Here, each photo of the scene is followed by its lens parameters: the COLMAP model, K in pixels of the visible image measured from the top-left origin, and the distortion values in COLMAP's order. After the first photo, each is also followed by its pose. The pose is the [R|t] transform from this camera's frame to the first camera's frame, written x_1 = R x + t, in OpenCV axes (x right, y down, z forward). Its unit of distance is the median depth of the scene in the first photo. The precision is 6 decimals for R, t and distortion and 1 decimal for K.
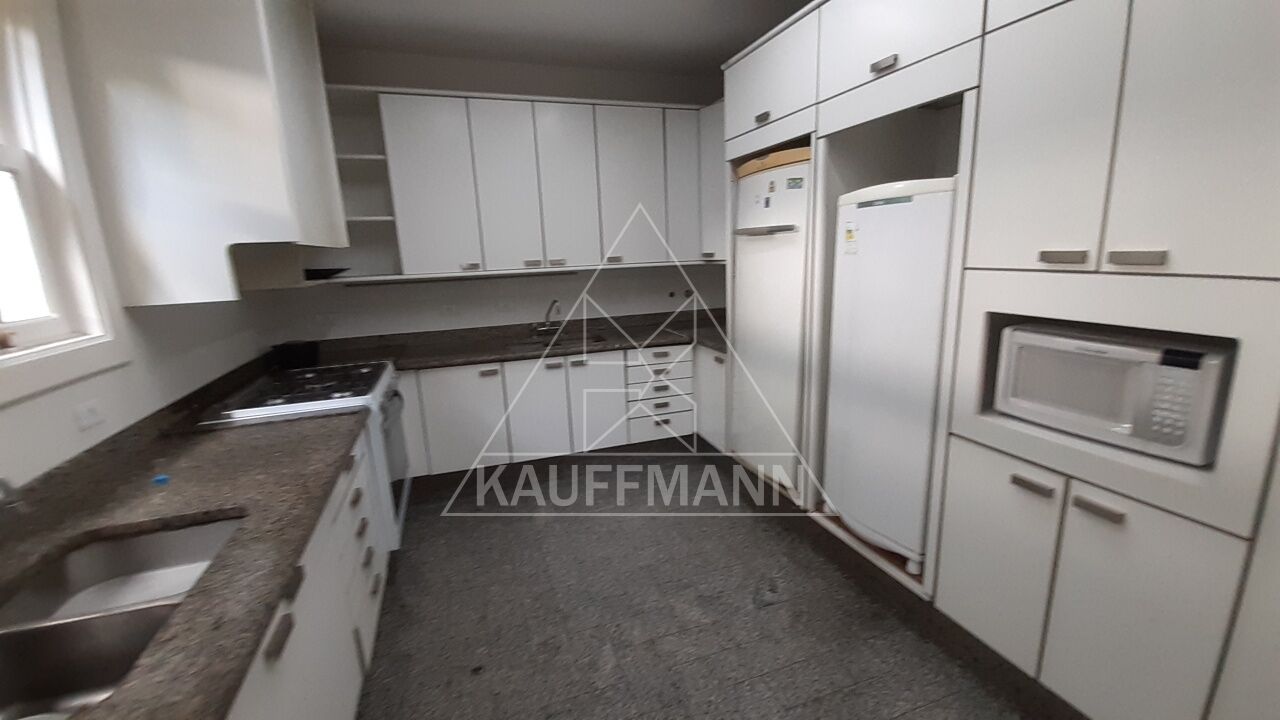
lens RADIAL K [[514.1, 0, 635.2], [0, 514.1, 357.1], [0, 0, 1]] dist [0.000008, -0.006941]
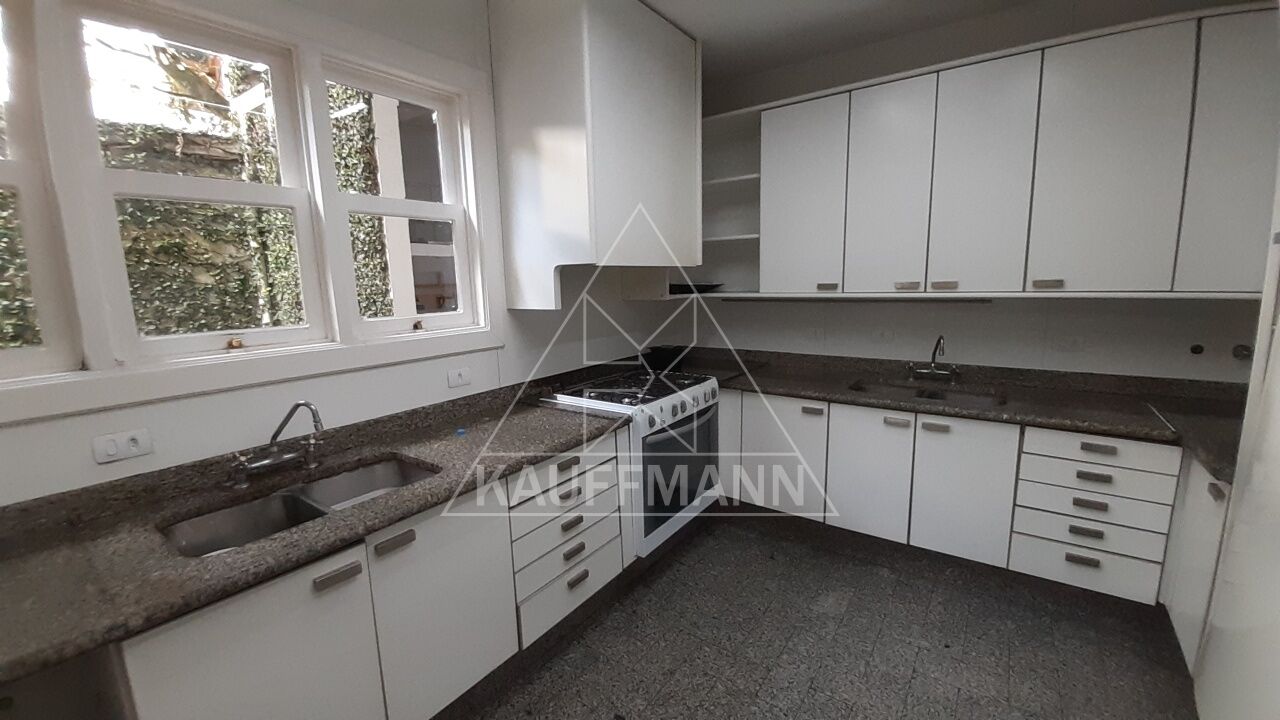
lens RADIAL K [[514.1, 0, 642.8], [0, 514.1, 356.3], [0, 0, 1]] dist [0.000008, -0.006941]
pose [[0.575200, 0.146107, -0.804859, 0.230455], [-0.164334, 0.984500, 0.061274, -0.066062], [0.801336, 0.097021, 0.590295, 0.259941]]
